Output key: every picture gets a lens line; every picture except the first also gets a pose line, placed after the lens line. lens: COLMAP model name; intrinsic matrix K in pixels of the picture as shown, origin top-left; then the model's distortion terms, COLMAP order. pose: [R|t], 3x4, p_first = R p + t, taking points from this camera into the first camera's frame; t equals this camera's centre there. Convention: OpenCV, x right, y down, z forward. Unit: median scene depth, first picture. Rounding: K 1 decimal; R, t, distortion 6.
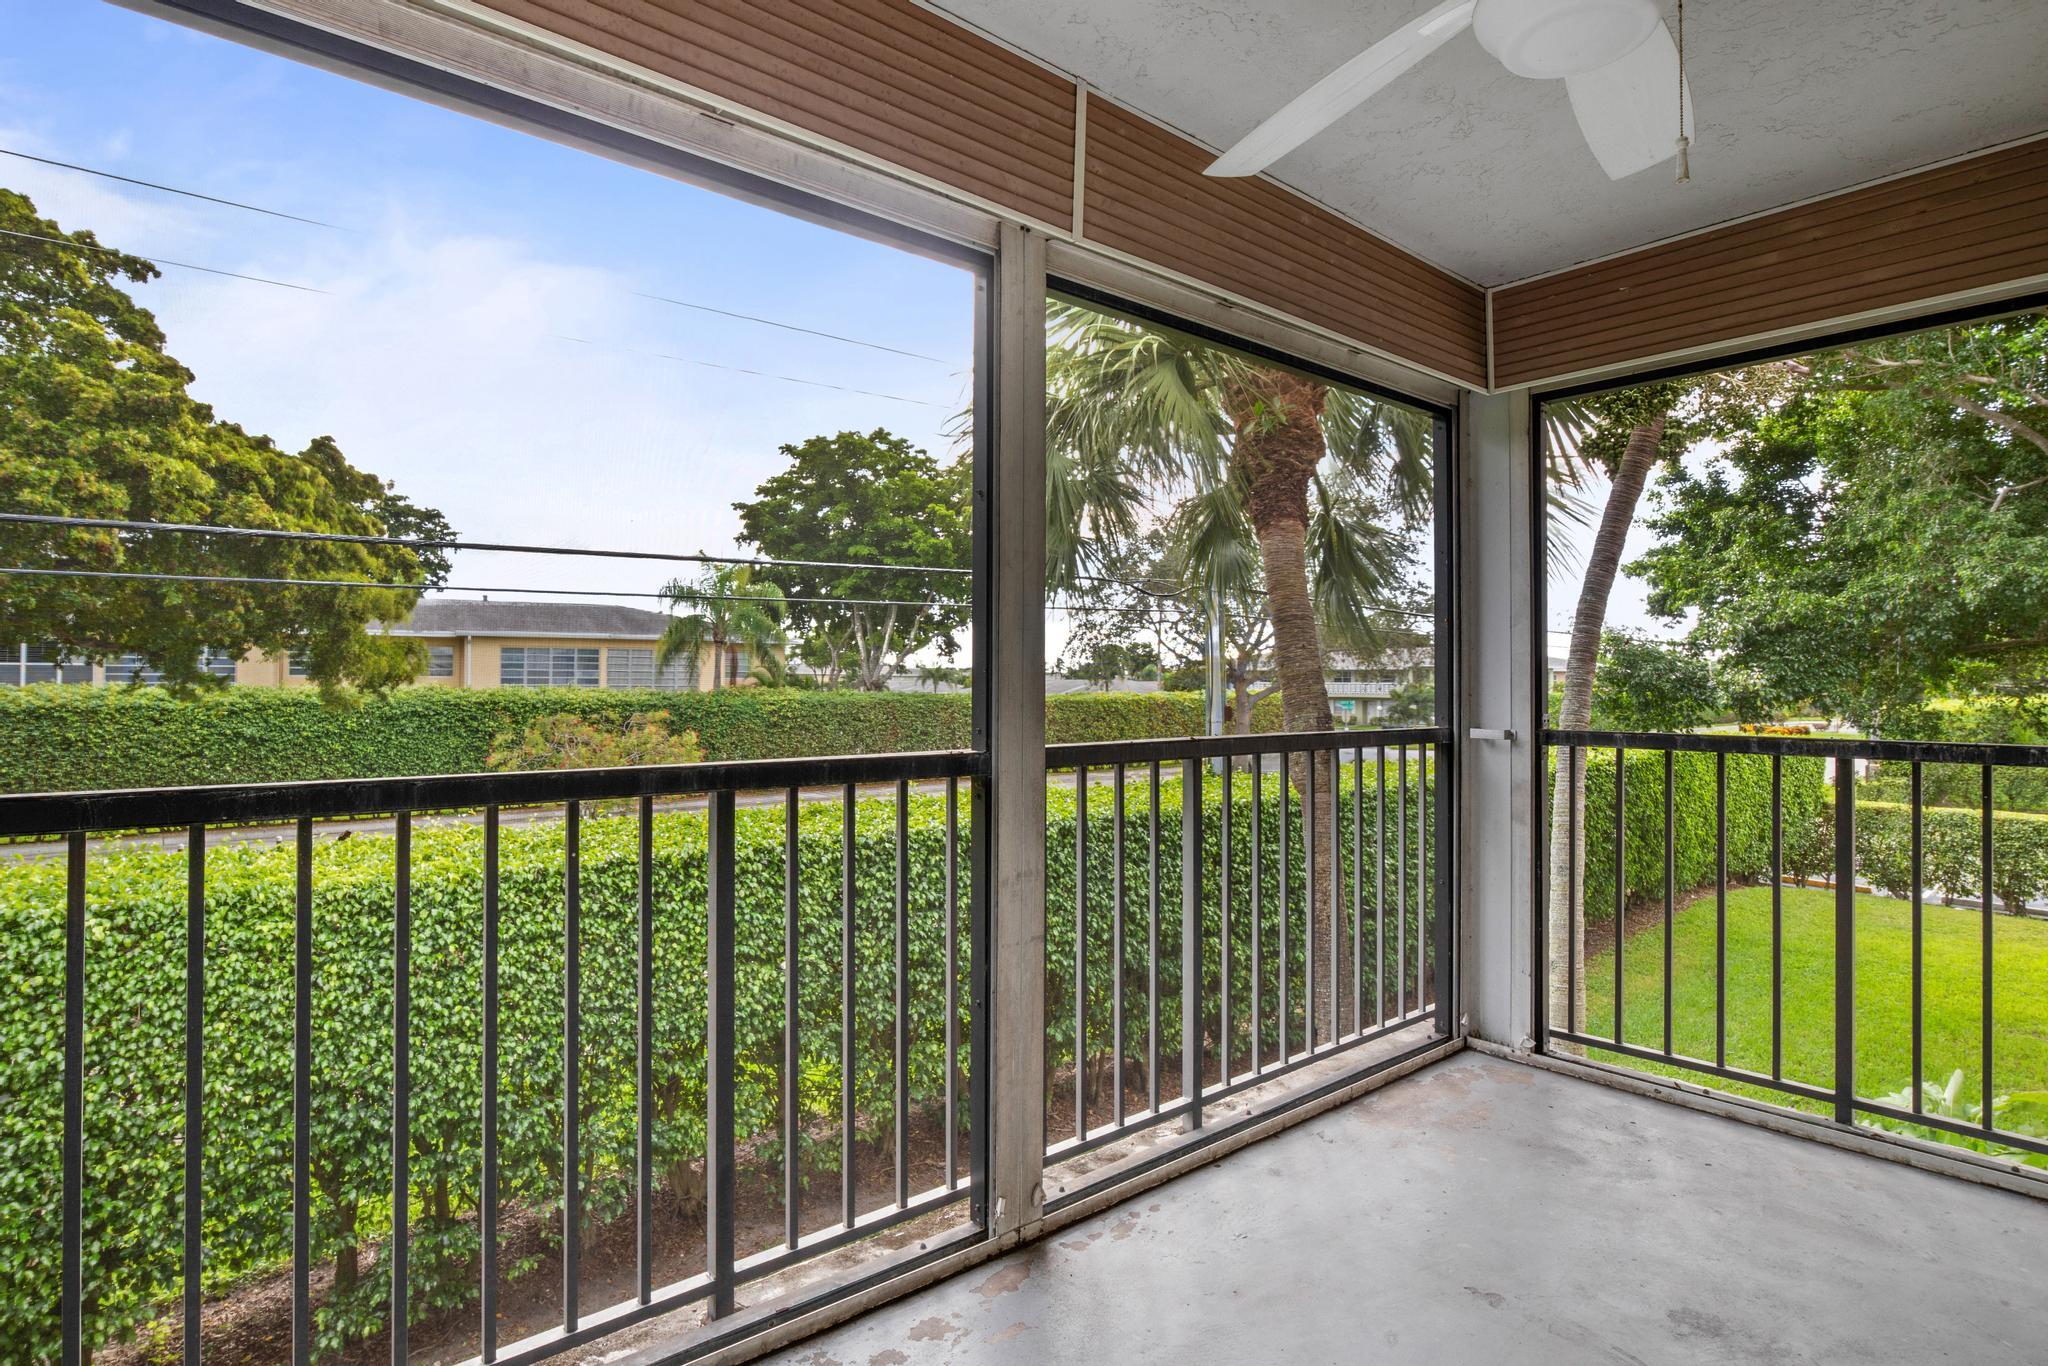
lens RADIAL K [[1074.8, 0, 1005.5], [0, 1074.8, 677.1], [0, 0, 1]] dist [-0.011903, 0.000839]
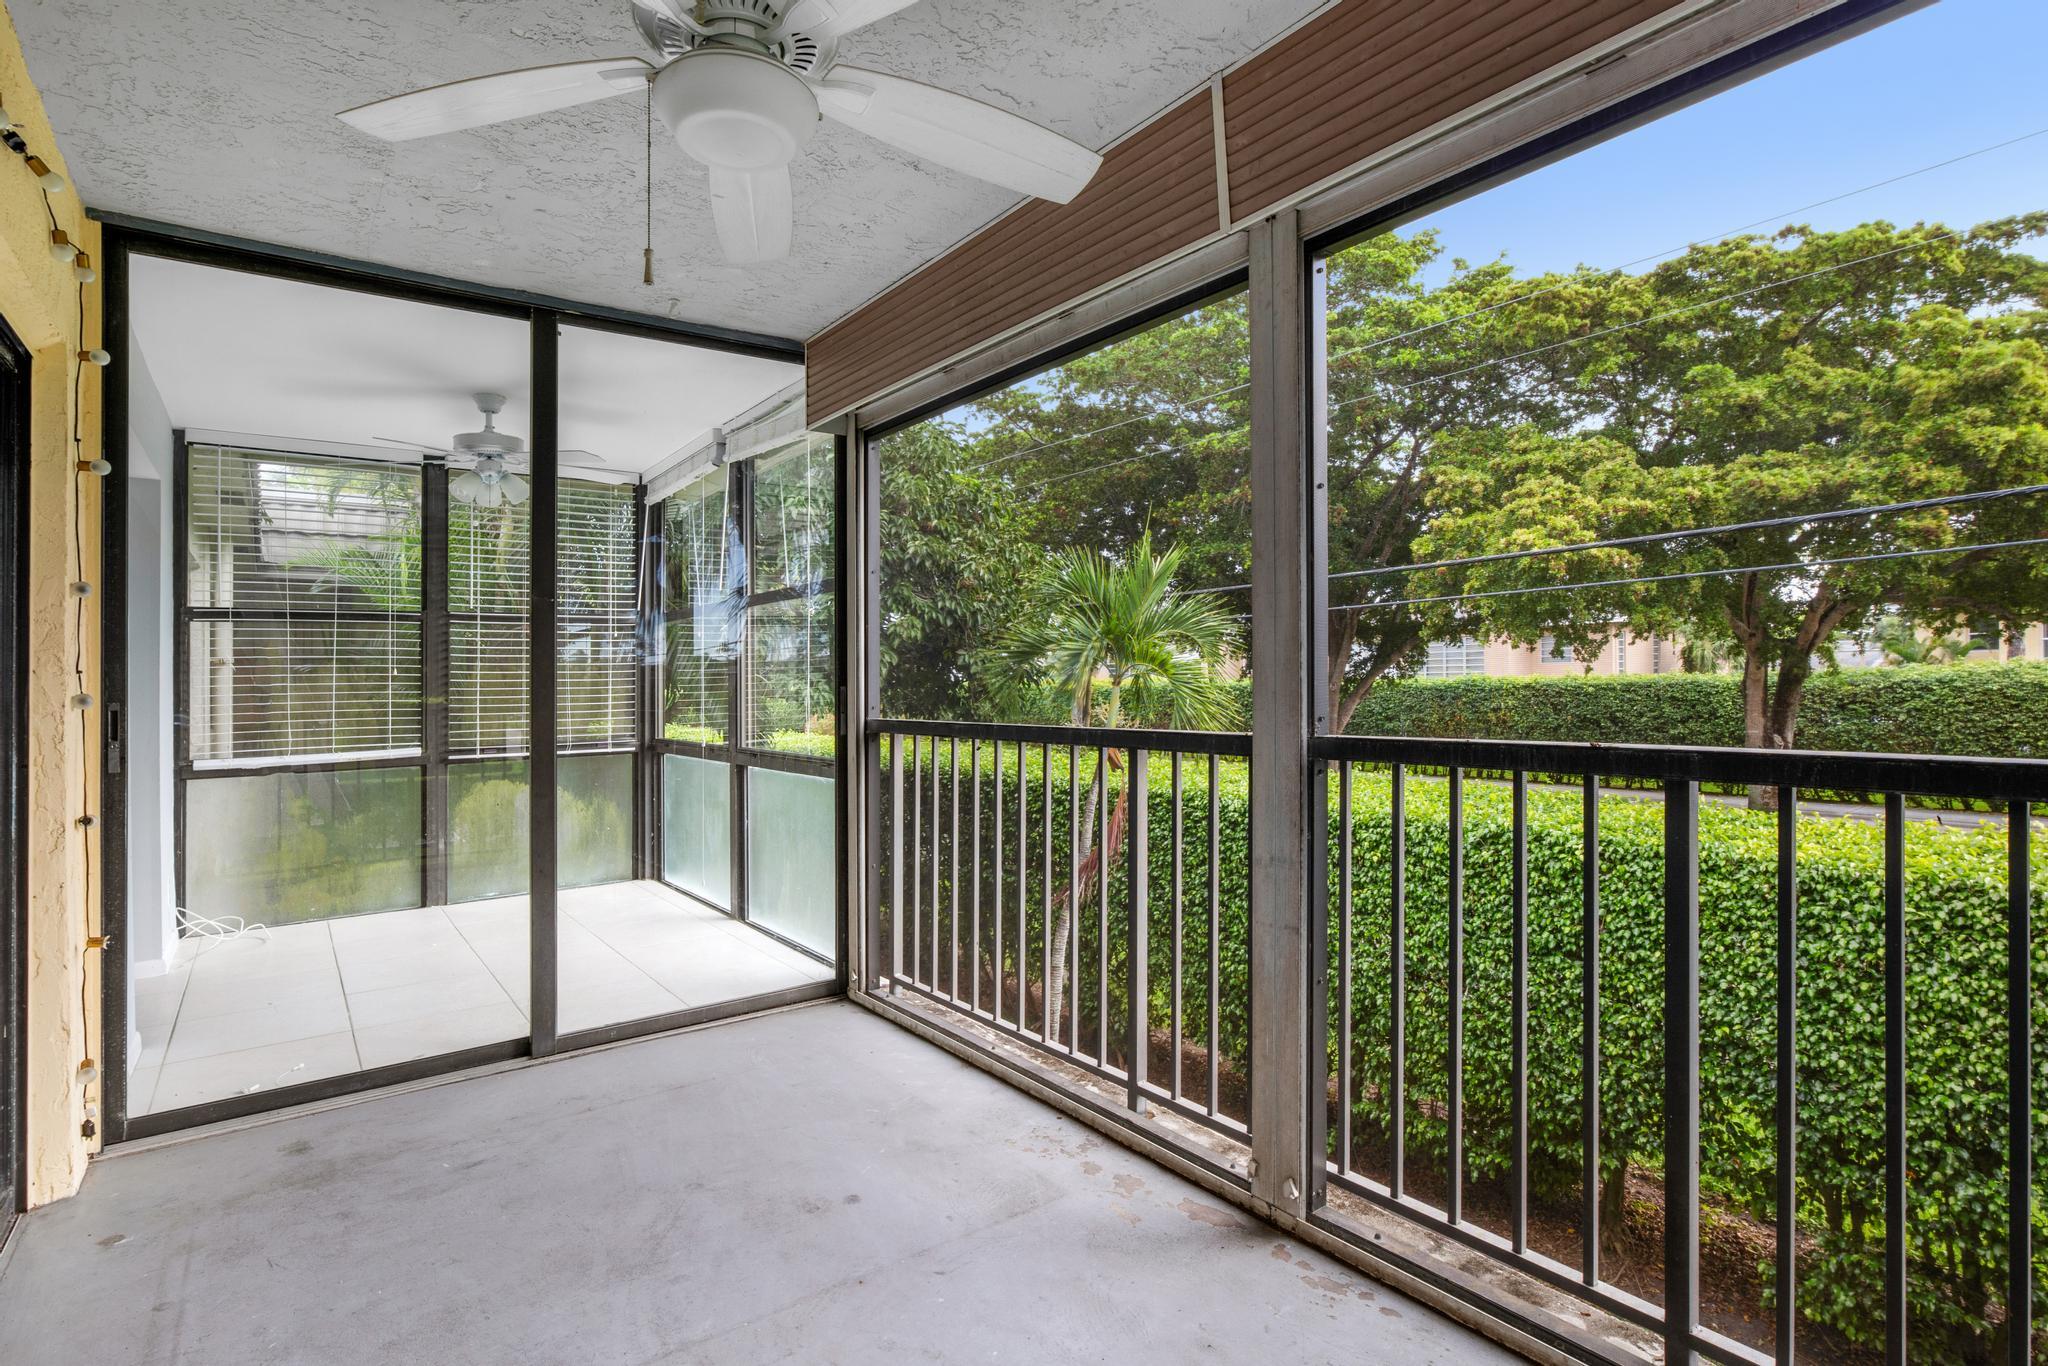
lens RADIAL K [[1013.4, 0, 1024.0], [0, 1013.4, 683.0], [0, 0, 1]] dist [0.000953, 0.000249]
pose [[-0.058952, 0.003064, -0.998256, 0.180898], [0.028128, 0.999603, 0.001407, 0.000834], [0.997864, -0.027996, -0.059015, 0.151270]]
